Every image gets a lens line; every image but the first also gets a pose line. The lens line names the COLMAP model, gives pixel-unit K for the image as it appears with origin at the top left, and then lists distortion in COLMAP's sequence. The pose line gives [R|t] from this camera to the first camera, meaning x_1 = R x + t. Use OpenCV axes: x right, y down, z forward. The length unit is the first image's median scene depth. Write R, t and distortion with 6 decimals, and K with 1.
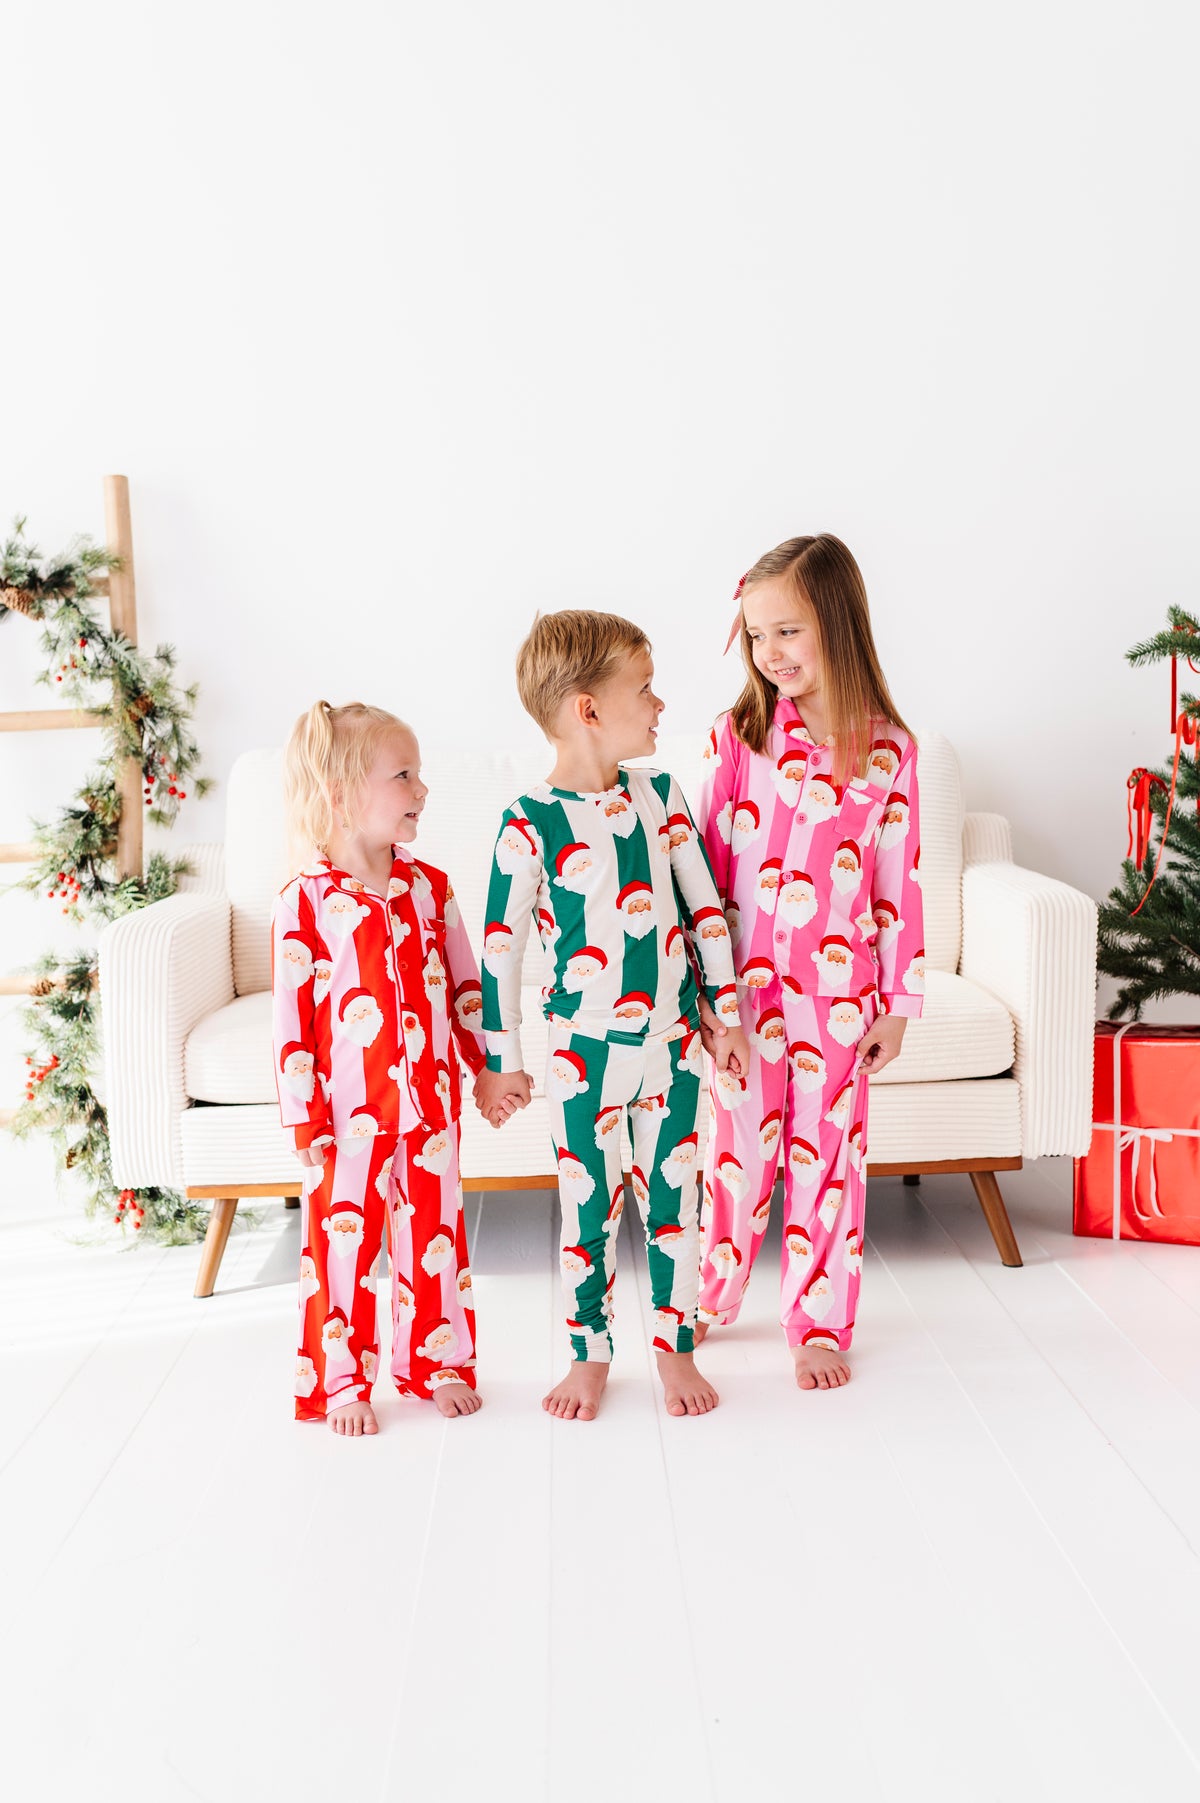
lens RADIAL K [[1926.0, 0, 570.9], [0, 1926.0, 909.3], [0, 0, 1]] dist [0.002003, 0.001075]
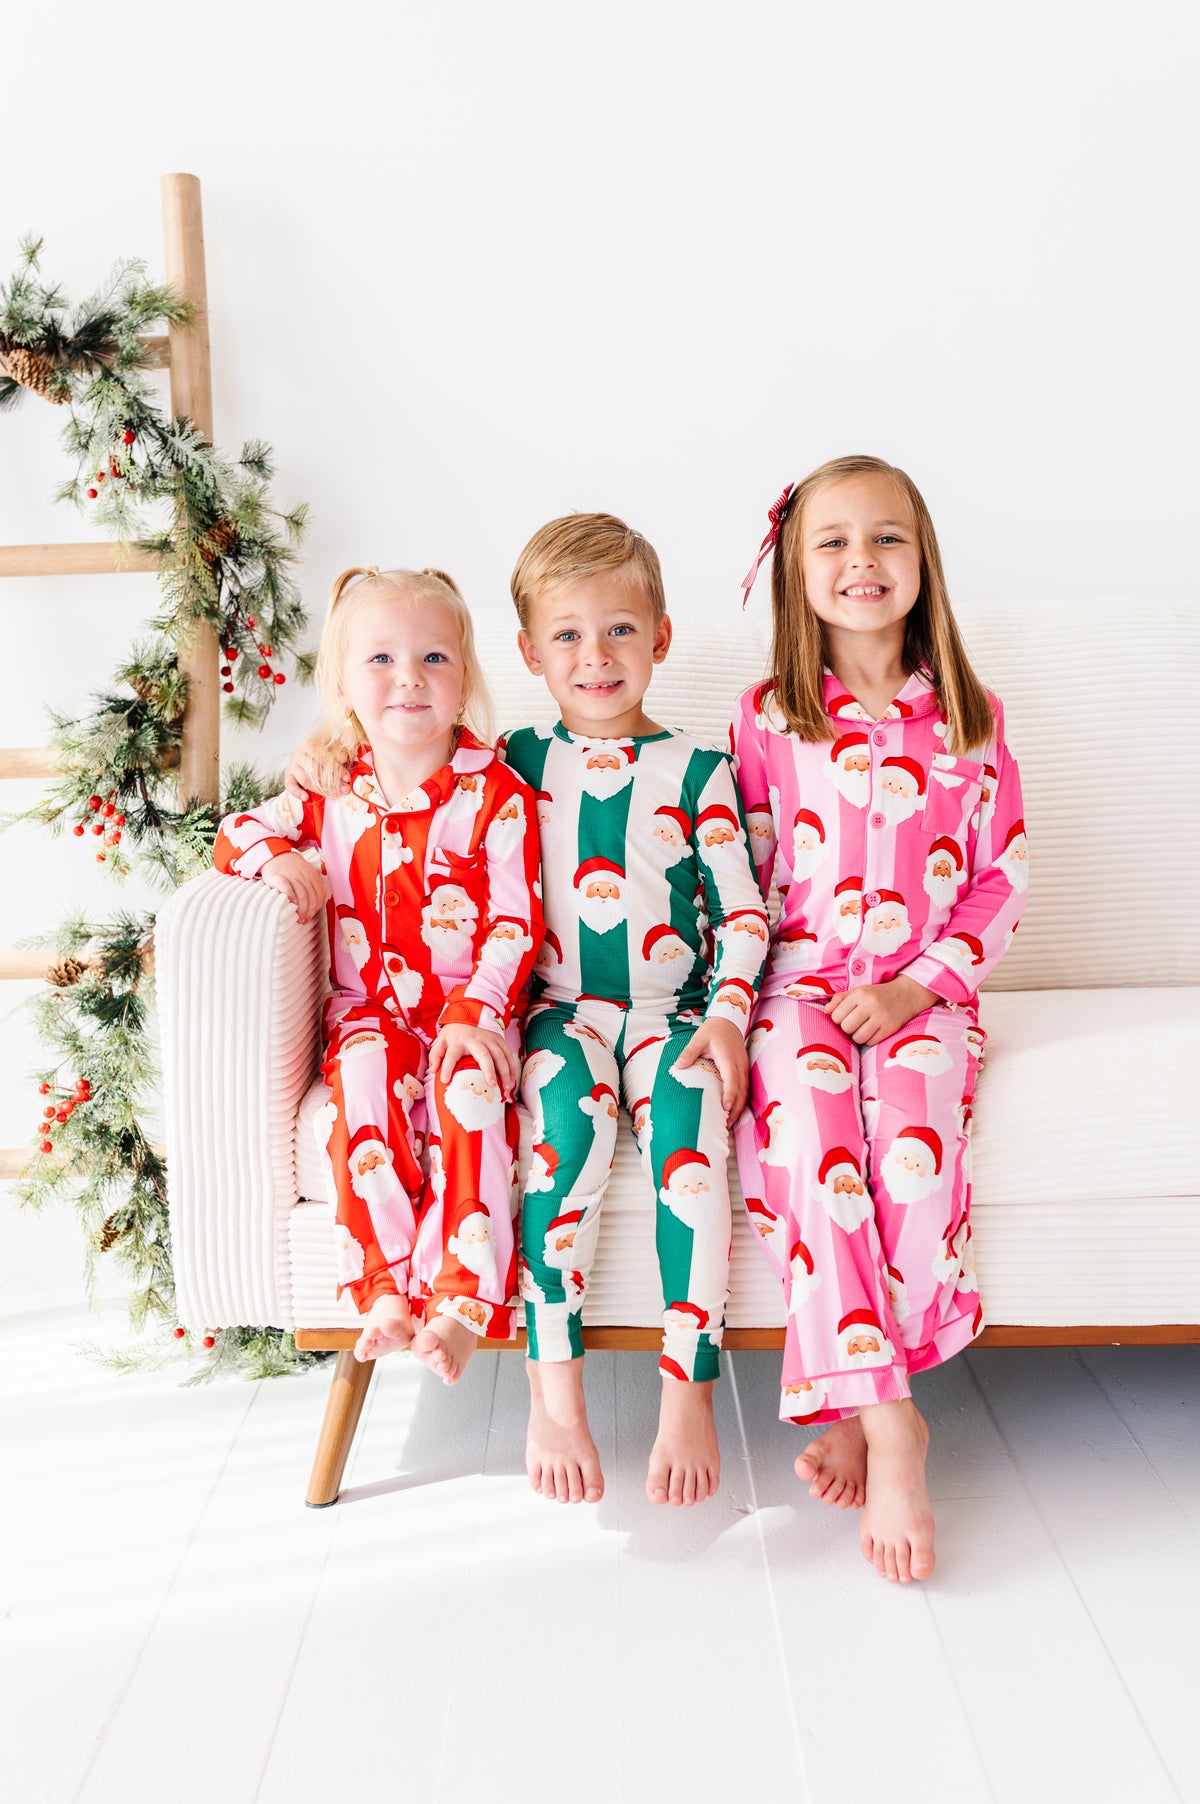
lens RADIAL K [[2048.1, 0, 593.5], [0, 2048.1, 966.4], [0, 0, 1]] dist [-0.012230, 0.012416]
pose [[0.999477, 0.022058, -0.023643, -0.078492], [-0.020102, 0.996592, 0.080008, -0.020059], [0.025327, -0.079491, 0.996514, 0.309816]]
